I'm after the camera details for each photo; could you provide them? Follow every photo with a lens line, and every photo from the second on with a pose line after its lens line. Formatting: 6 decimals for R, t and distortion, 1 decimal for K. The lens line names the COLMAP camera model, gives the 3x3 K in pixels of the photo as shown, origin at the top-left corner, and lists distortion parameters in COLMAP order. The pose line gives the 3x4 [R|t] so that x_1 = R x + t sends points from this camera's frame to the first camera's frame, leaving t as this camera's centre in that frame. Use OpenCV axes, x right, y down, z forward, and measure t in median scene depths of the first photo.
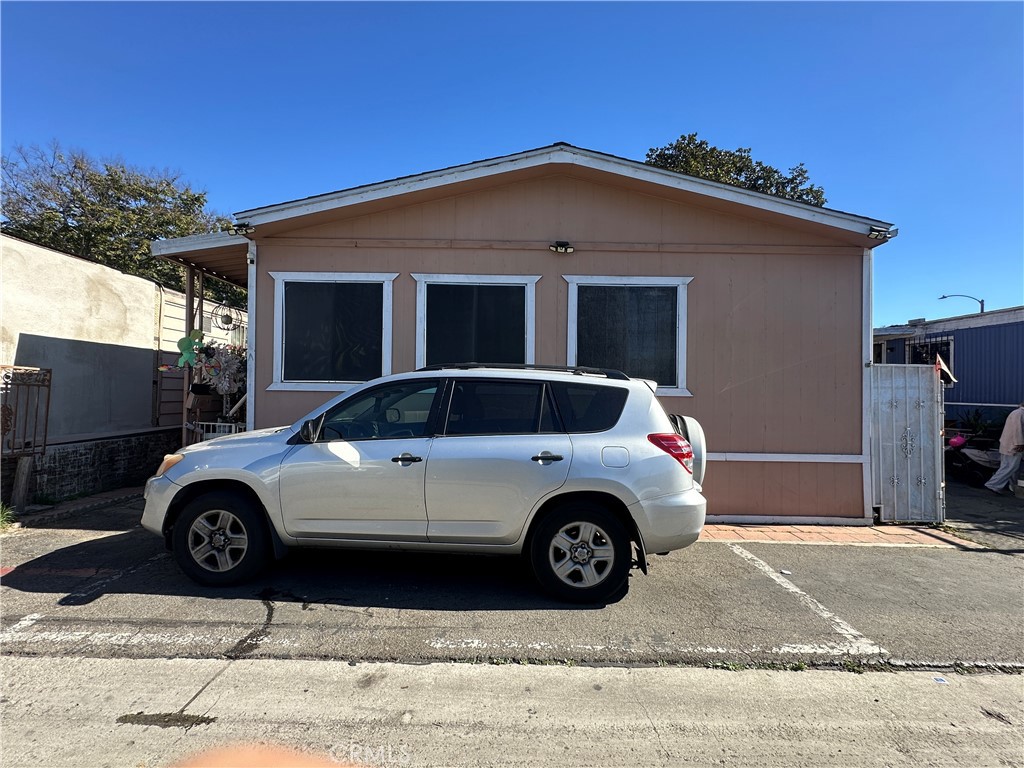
lens RADIAL K [[485.9, 0, 512.0], [0, 485.9, 384.0], [0, 0, 1]] dist [-0.001842, 0.000321]
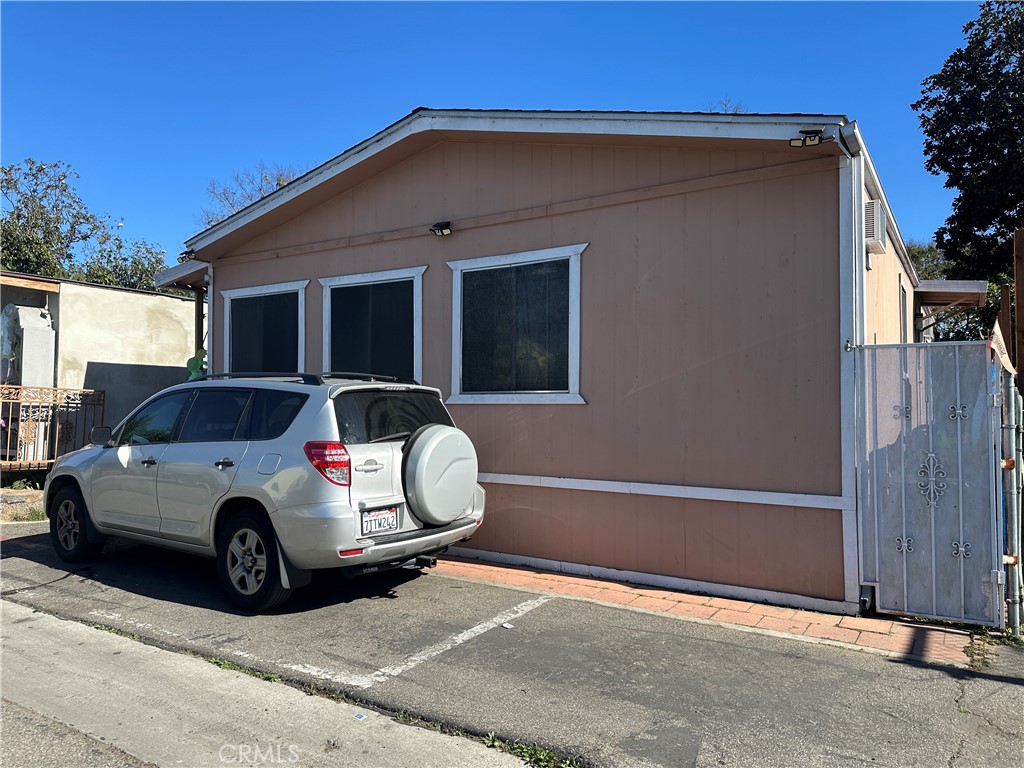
lens RADIAL K [[716.8, 0, 509.3], [0, 716.8, 388.1], [0, 0, 1]] dist [0.112327, -0.177727]
pose [[0.848125, -0.028458, -0.529031, 0.903830], [0.018751, 0.999543, -0.023708, 0.026221], [0.529464, 0.010188, 0.848271, 0.009354]]
